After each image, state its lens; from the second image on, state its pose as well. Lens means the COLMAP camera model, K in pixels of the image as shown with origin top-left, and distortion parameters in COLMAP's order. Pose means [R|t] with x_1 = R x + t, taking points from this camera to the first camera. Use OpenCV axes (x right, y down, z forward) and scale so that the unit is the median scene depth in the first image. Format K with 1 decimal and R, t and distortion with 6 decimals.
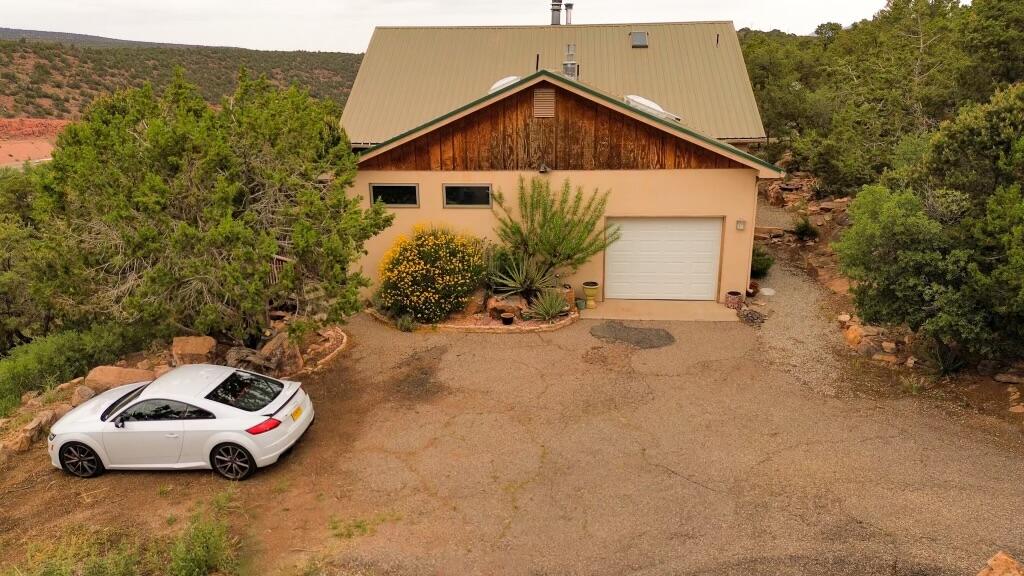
lens RADIAL K [[720.2, 0, 512.0], [0, 720.2, 288.0], [0, 0, 1]] dist [0.051867, -0.036473]
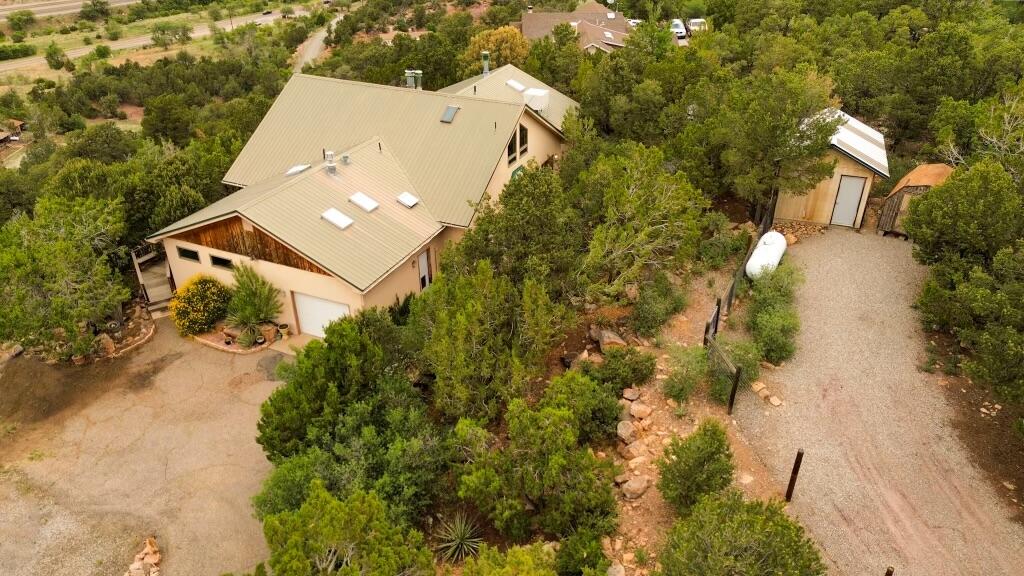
lens RADIAL K [[720.2, 0, 512.0], [0, 720.2, 288.0], [0, 0, 1]] dist [0.051867, -0.036473]
pose [[0.942002, 0.176825, -0.285245, 1.100552], [-0.106761, 0.963674, 0.244816, -0.573962], [0.318173, -0.200164, 0.926661, -0.377014]]
